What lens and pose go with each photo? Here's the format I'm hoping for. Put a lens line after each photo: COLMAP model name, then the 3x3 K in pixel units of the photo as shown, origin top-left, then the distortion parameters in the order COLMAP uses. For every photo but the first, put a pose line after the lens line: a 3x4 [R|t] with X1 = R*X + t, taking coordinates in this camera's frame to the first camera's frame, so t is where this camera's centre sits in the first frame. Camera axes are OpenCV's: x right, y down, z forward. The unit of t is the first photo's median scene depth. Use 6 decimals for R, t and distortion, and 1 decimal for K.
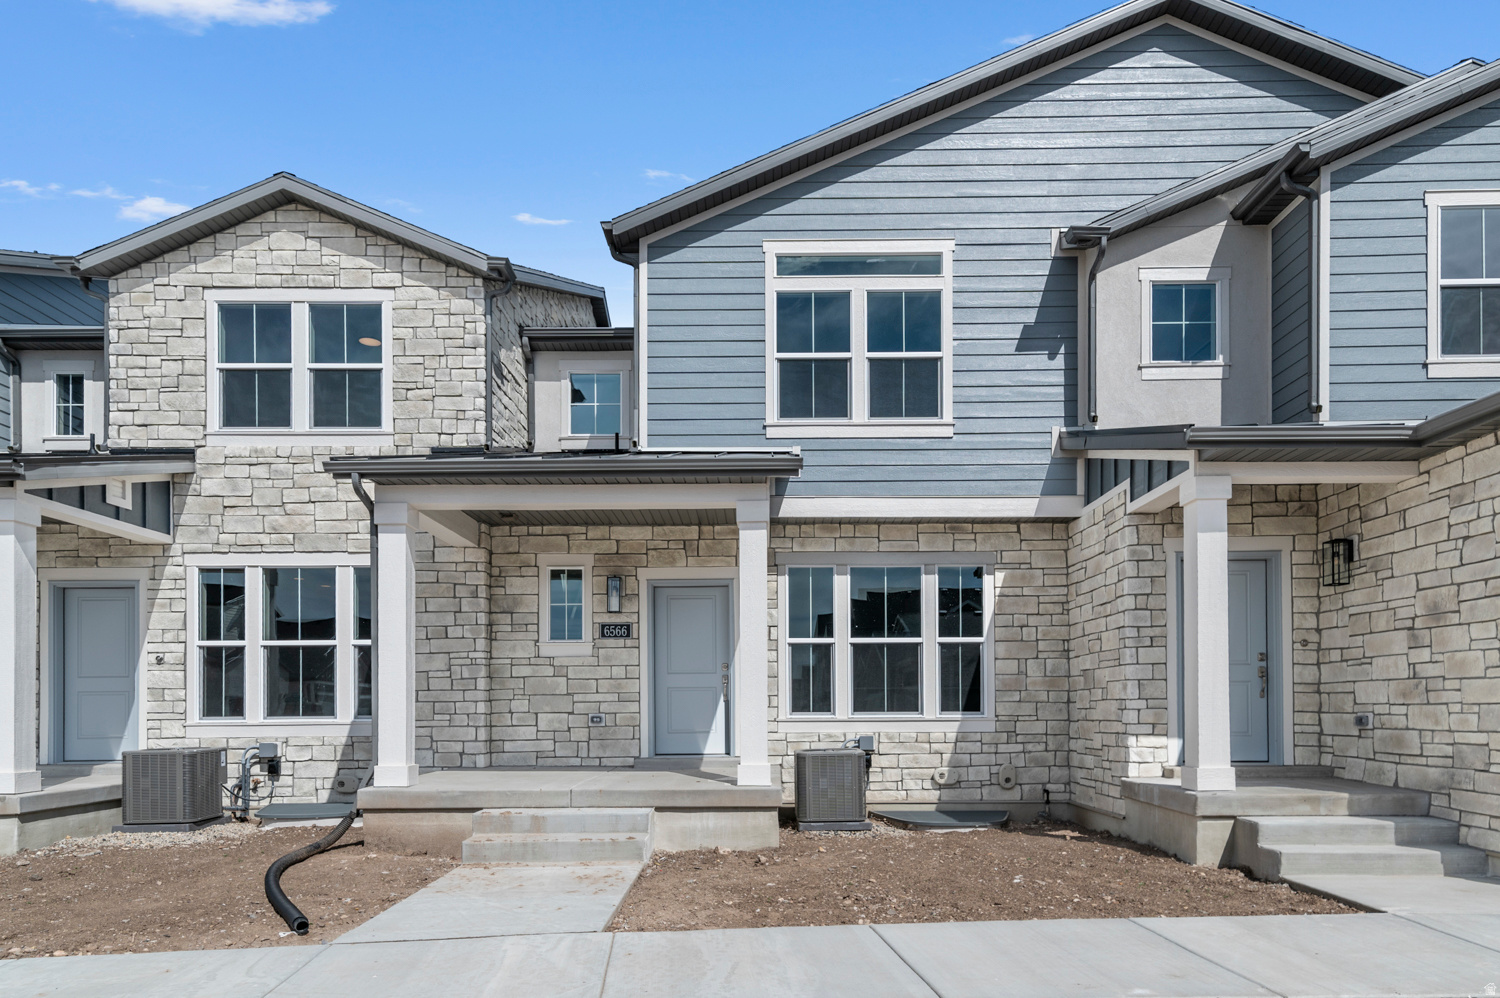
lens RADIAL K [[886.2, 0, 764.9], [0, 886.2, 543.0], [0, 0, 1]] dist [0.021810, -0.000629]
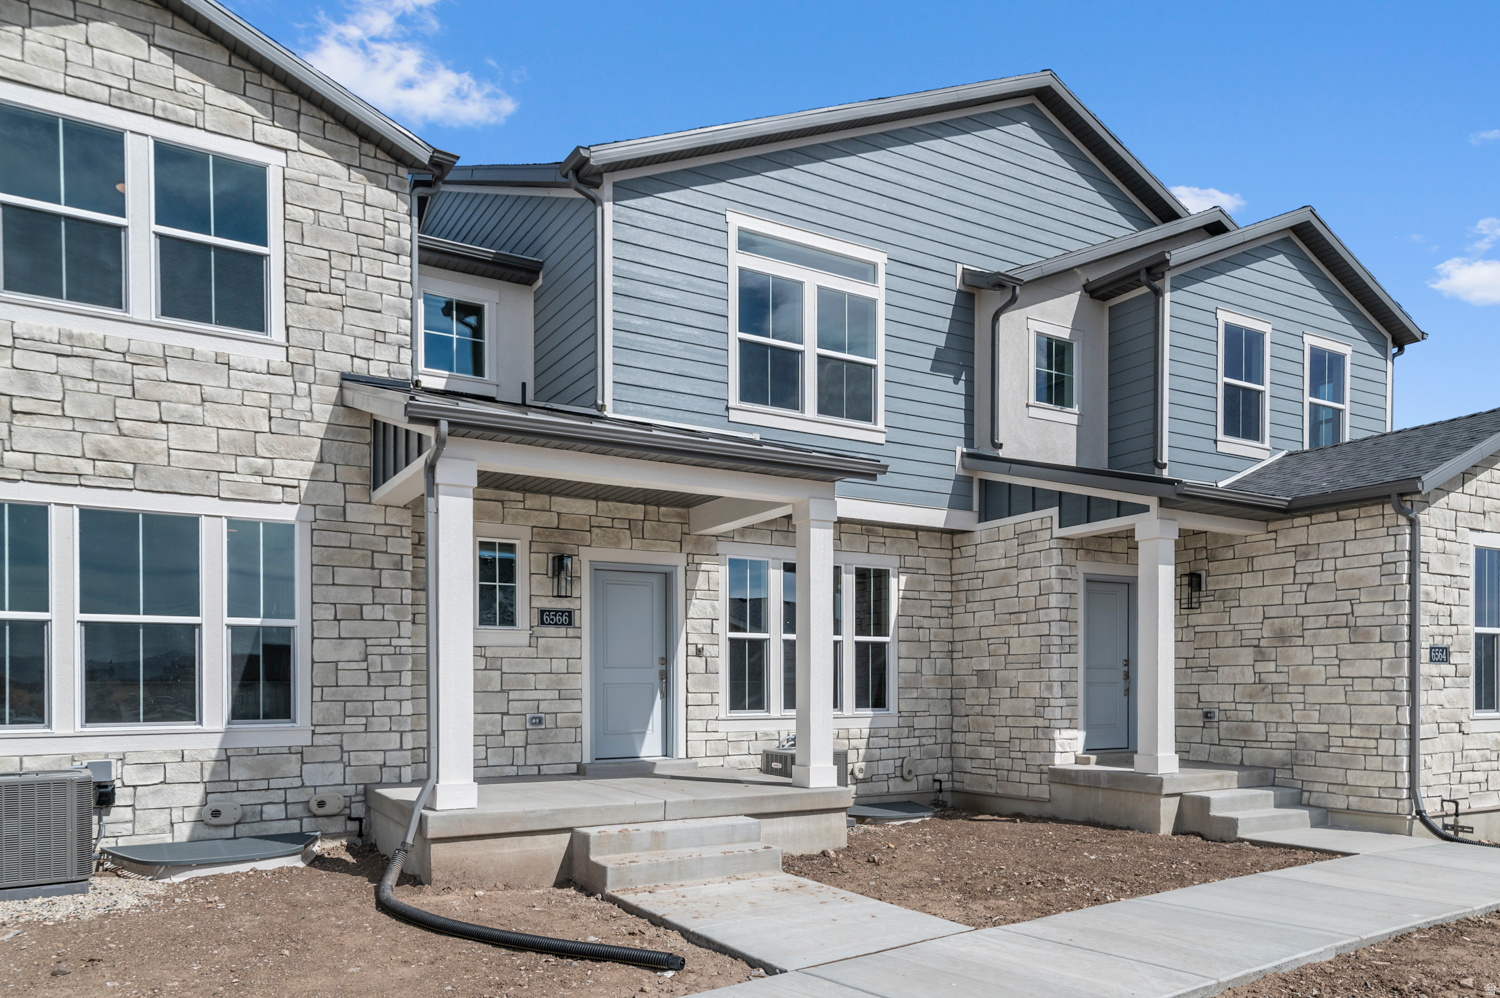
lens RADIAL K [[1014.2, 0, 749.0], [0, 1014.2, 504.8], [0, 0, 1]] dist [0.024446, 0.001334]
pose [[0.857030, 0.094075, 0.506606, -0.529680], [-0.094679, 0.995203, -0.024637, -0.004302], [-0.506494, -0.026850, 0.861825, 0.053562]]
